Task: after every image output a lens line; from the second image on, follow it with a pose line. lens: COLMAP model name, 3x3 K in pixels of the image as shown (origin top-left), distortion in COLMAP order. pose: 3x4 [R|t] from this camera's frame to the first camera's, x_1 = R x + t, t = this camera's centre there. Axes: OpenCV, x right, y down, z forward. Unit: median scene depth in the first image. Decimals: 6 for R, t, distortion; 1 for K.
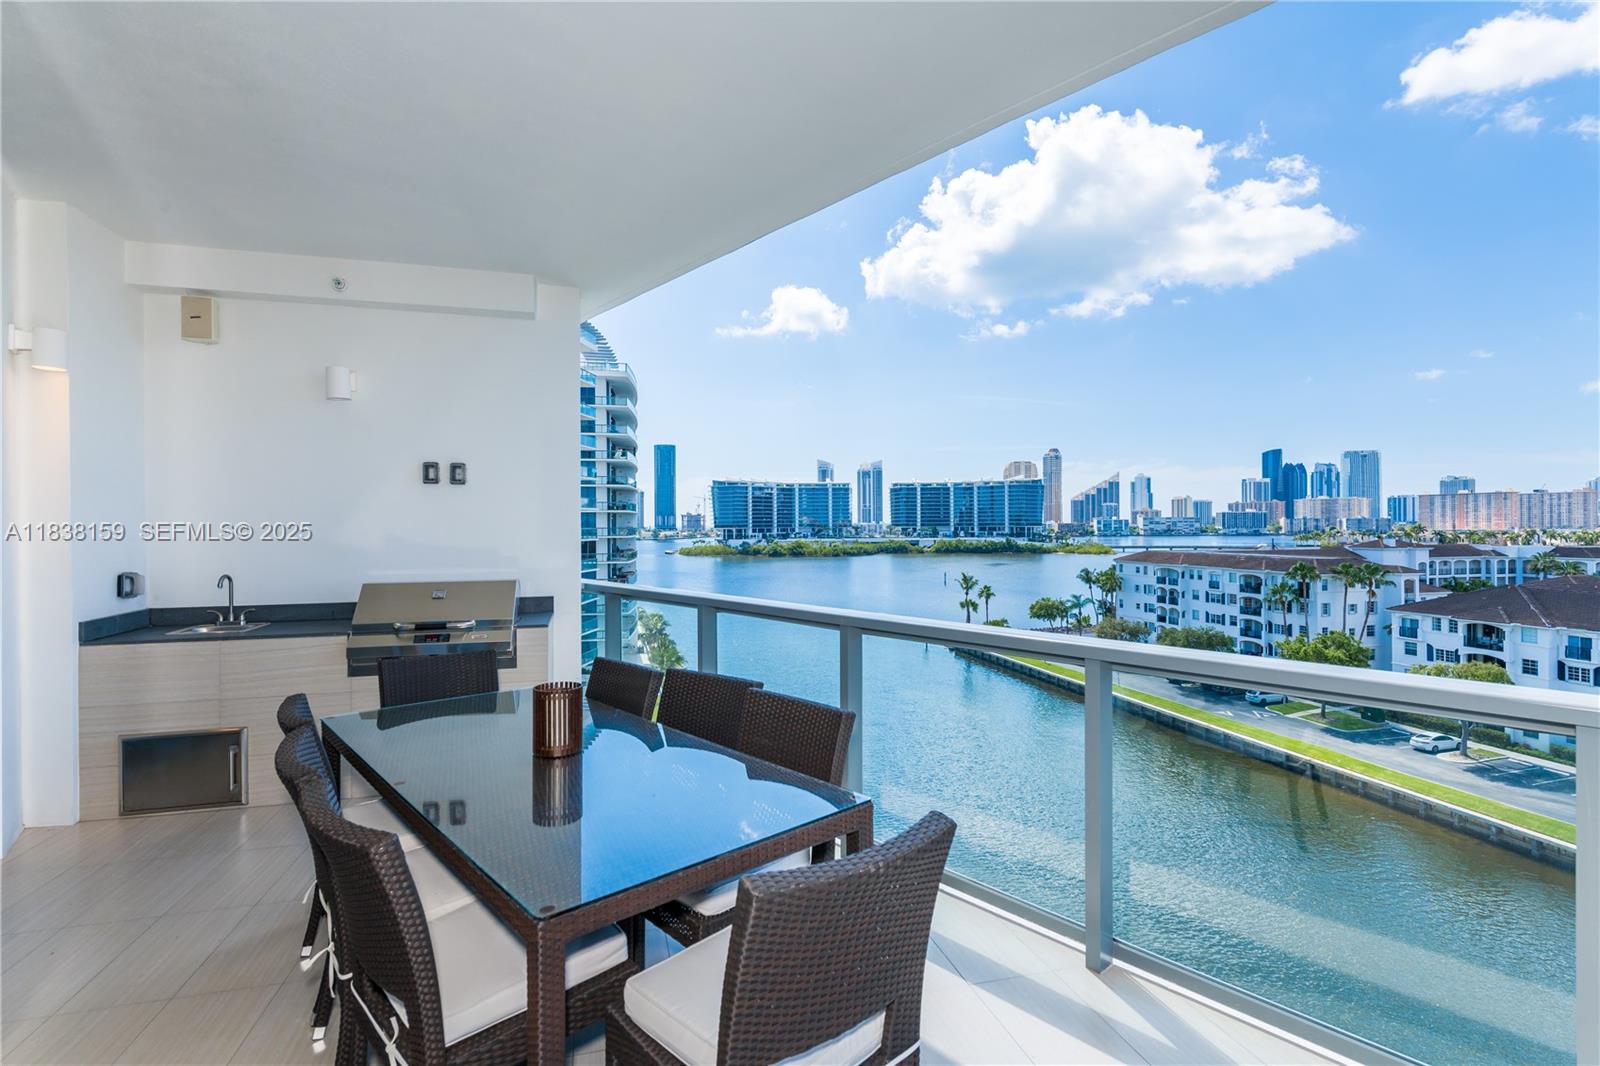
lens RADIAL K [[766.5, 0, 797.8], [0, 766.5, 528.9], [0, 0, 1]] dist [0.013476, -0.001527]
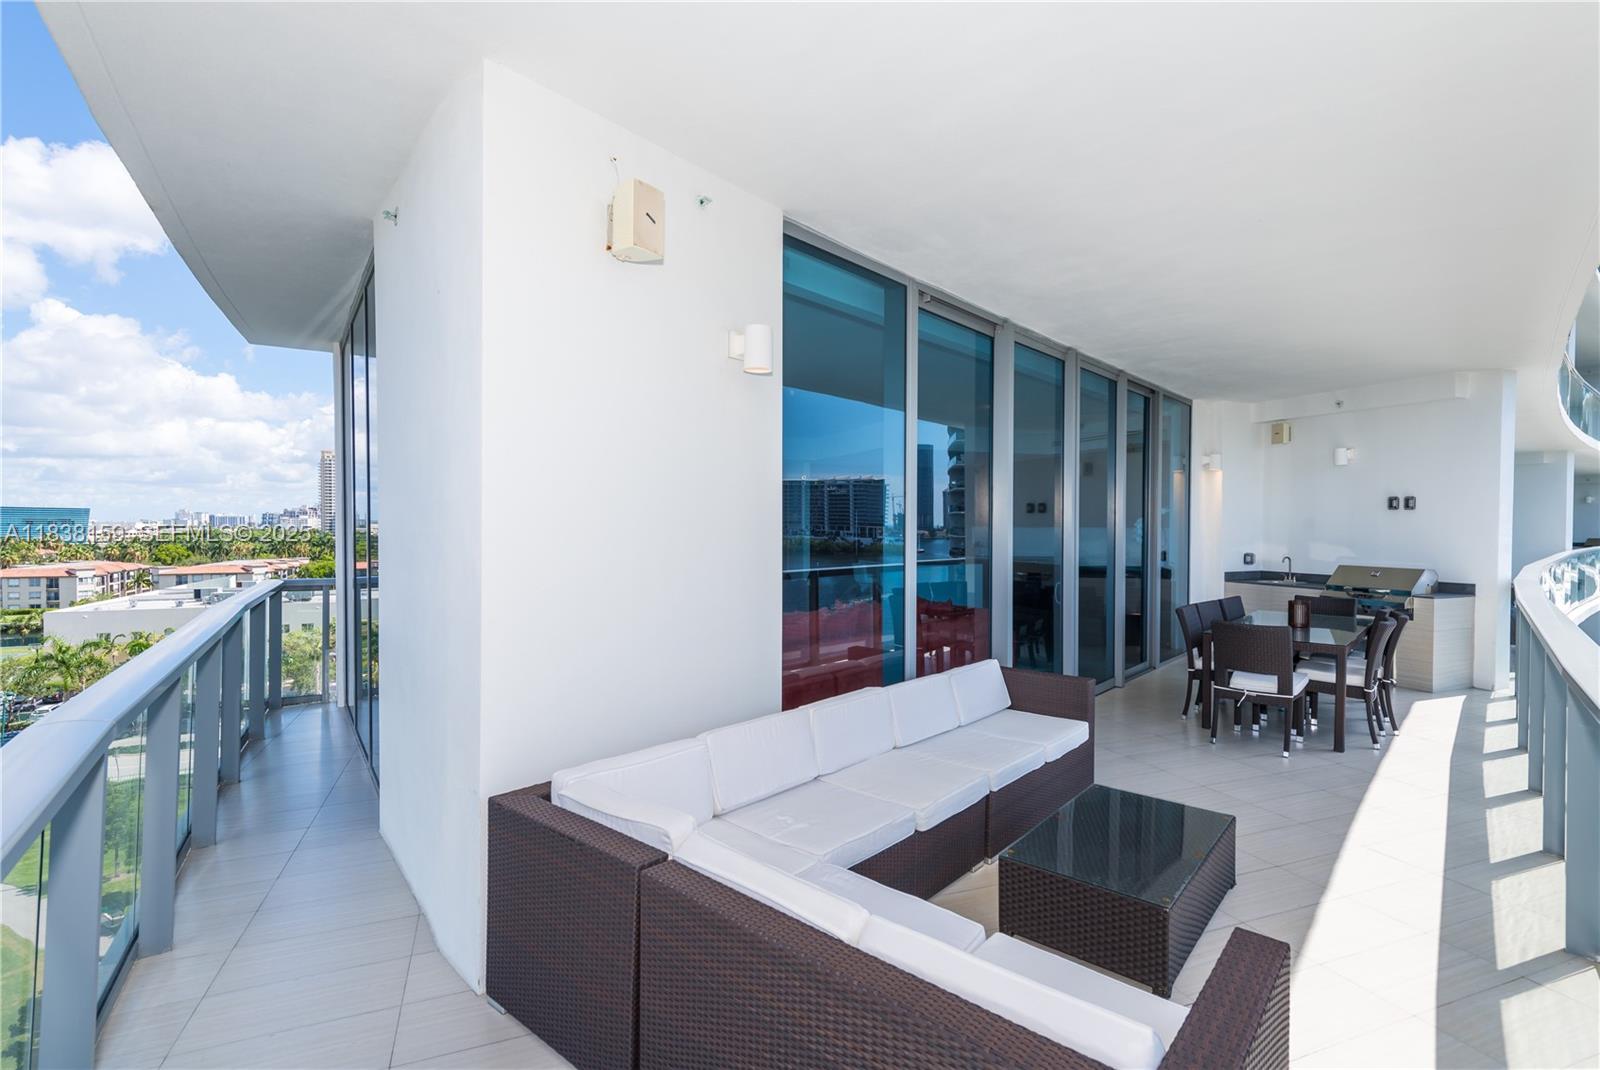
lens RADIAL K [[766.5, 0, 801.3], [0, 766.5, 529.1], [0, 0, 1]] dist [0.013476, -0.001527]
pose [[0.136913, 0.016623, -0.990444, 1.090548], [-0.006380, 0.999853, 0.015899, -0.037170], [0.990562, 0.004143, 0.136999, -0.547583]]
